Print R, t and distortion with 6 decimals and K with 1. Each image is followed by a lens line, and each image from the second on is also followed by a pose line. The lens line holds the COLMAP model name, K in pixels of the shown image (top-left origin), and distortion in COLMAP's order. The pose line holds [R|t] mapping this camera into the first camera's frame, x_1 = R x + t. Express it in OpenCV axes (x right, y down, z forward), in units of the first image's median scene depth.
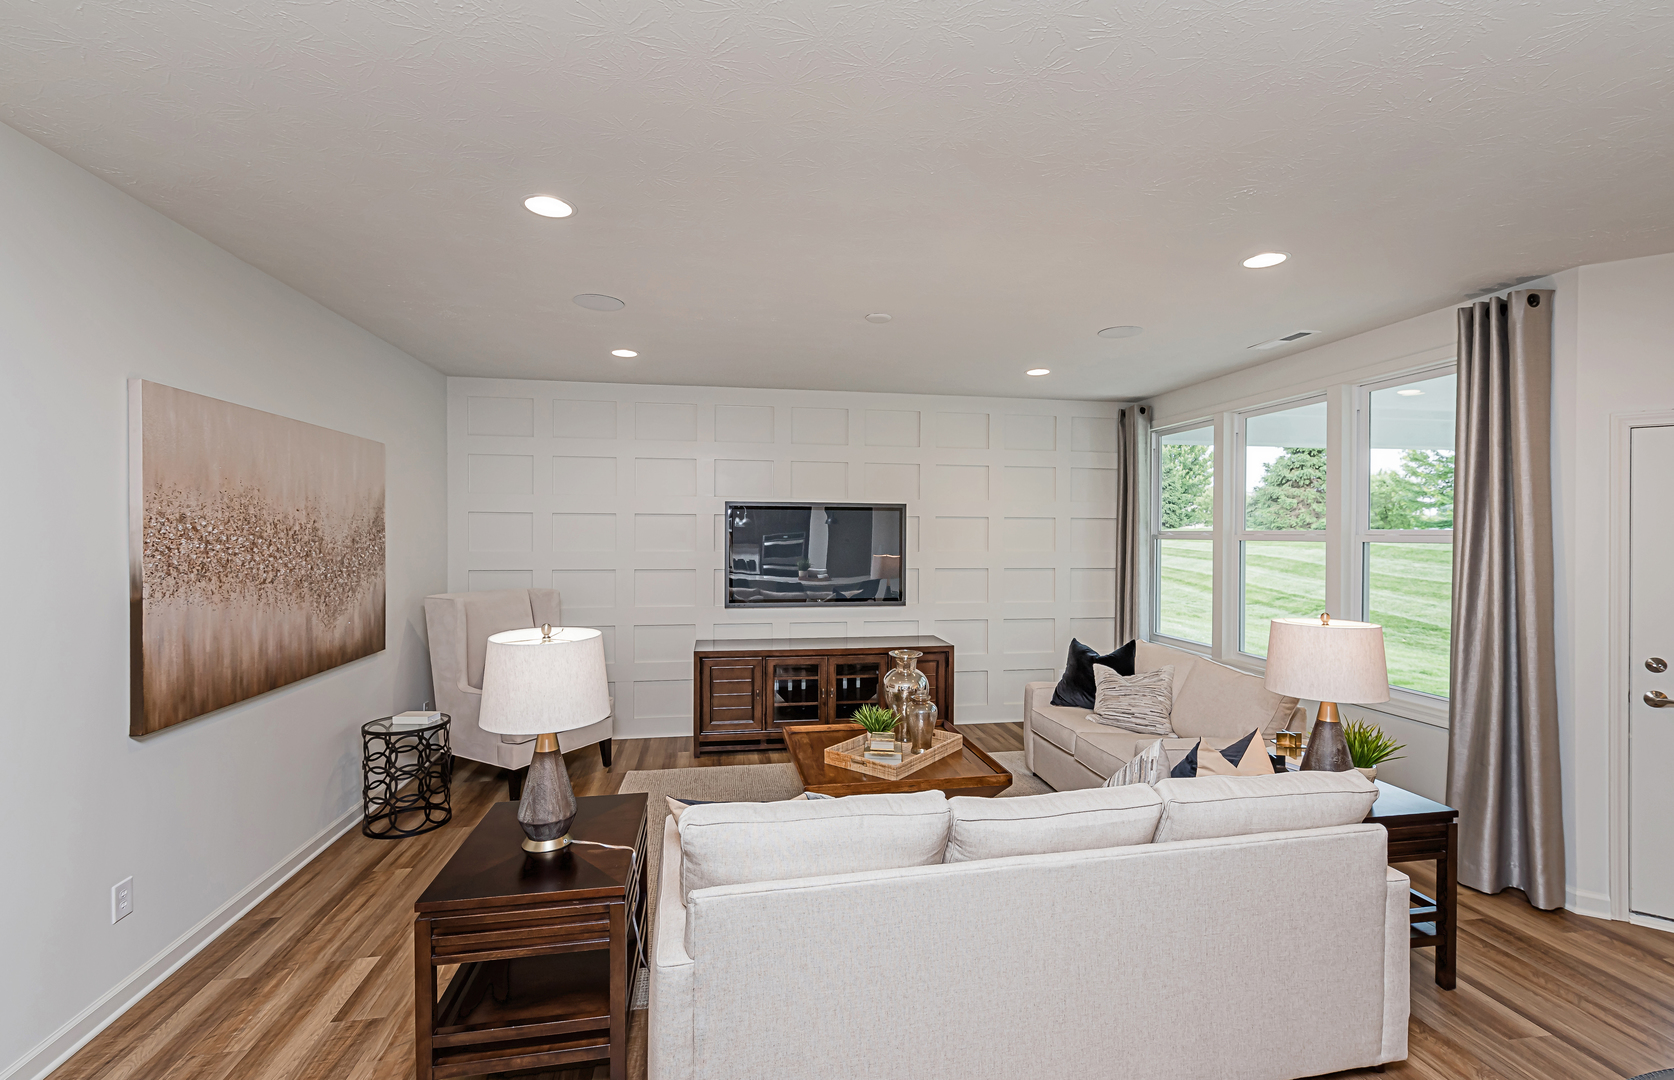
lens RADIAL K [[718.8, 0, 844.0], [0, 718.8, 539.3], [0, 0, 1]] dist [0.002350, 0.000111]
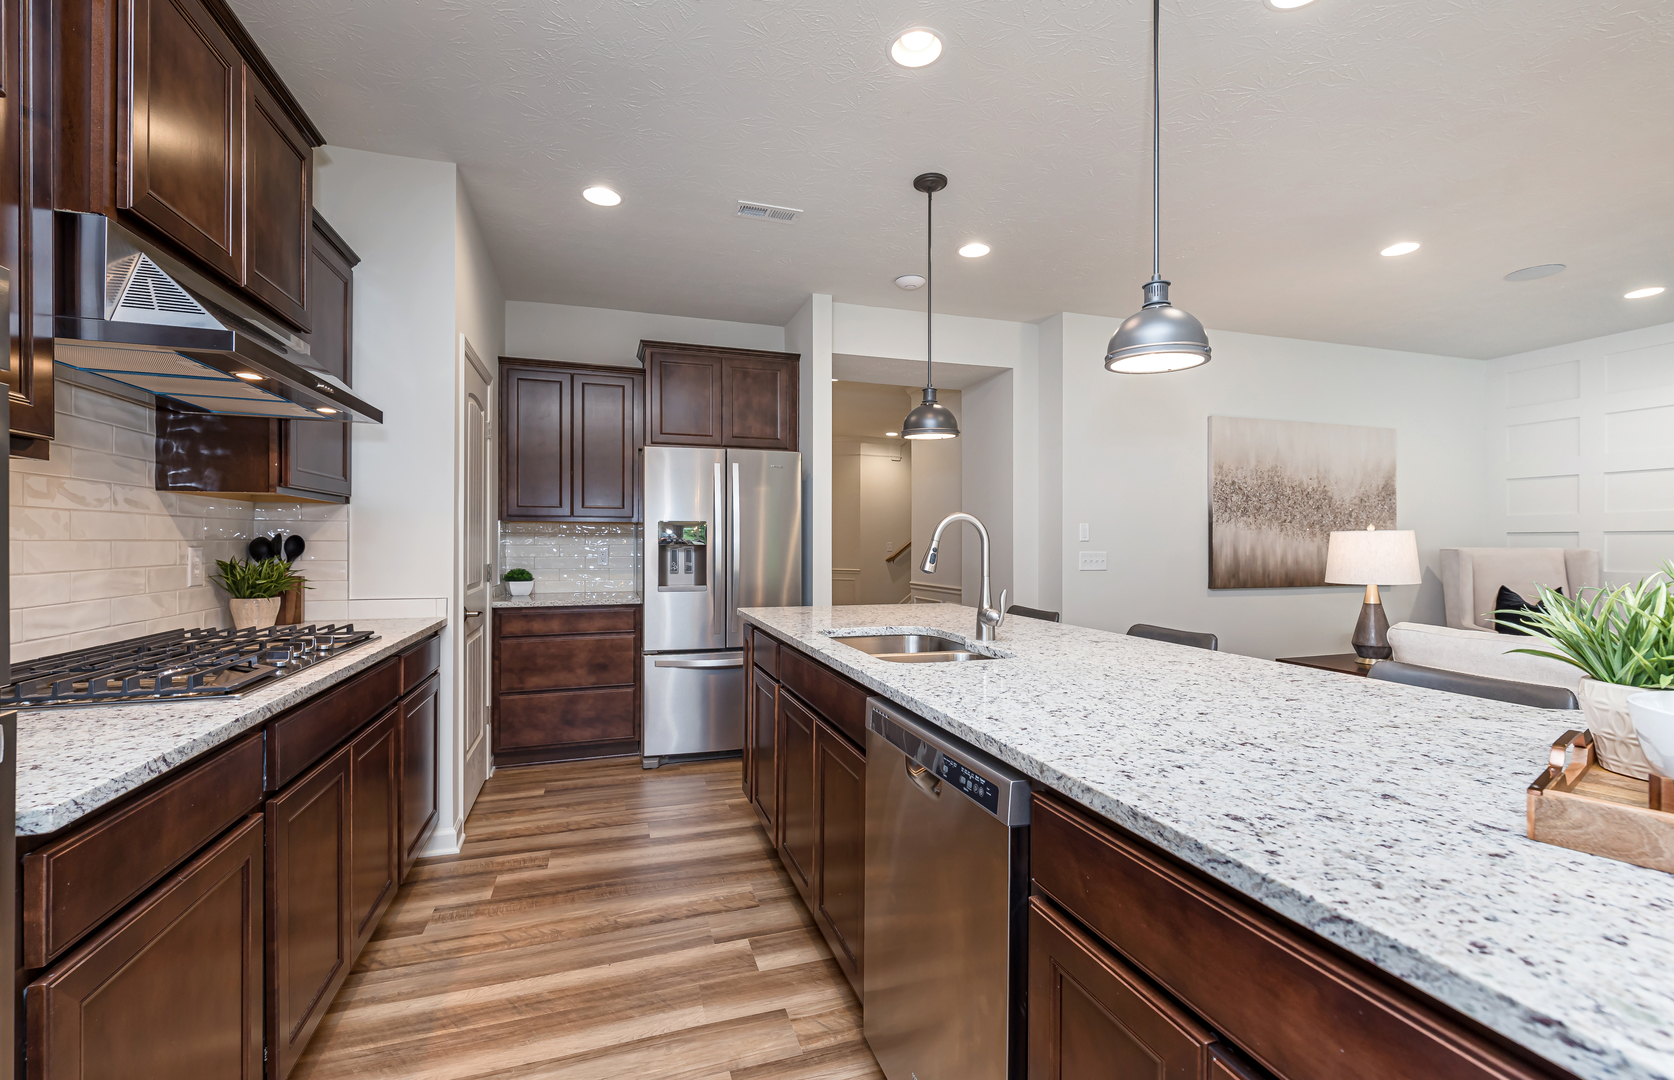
lens RADIAL K [[711.3, 0, 833.6], [0, 711.3, 548.9], [0, 0, 1]] dist [0.000105, -0.000437]
pose [[0.138226, 0.003250, -0.990395, 0.501169], [-0.008591, 0.999961, 0.002083, 0.092088], [0.990363, 0.008221, 0.138248, -0.200181]]
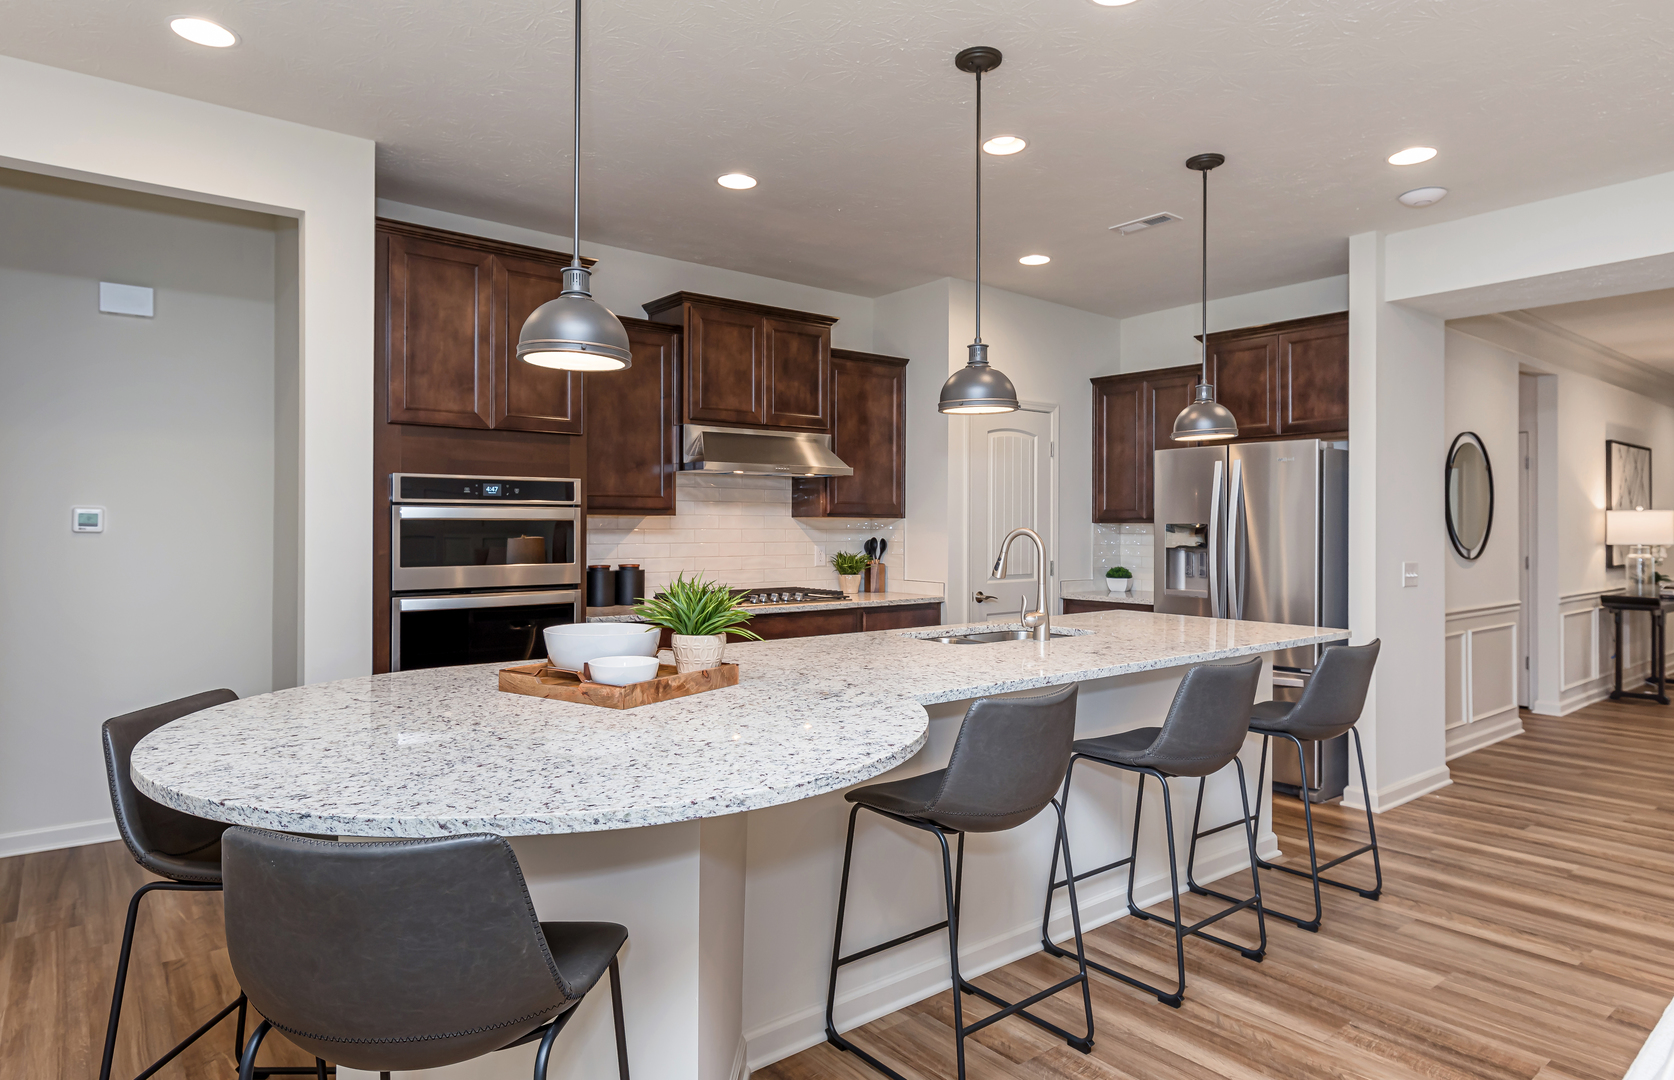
lens RADIAL K [[943.7, 0, 832.3], [0, 943.7, 527.4], [0, 0, 1]] dist [-0.003427, -0.000941]
pose [[-0.878477, -0.007513, -0.477725, 0.526395], [-0.010336, 0.999941, 0.003281, 0.065694], [0.477672, 0.007820, -0.878503, 0.556404]]
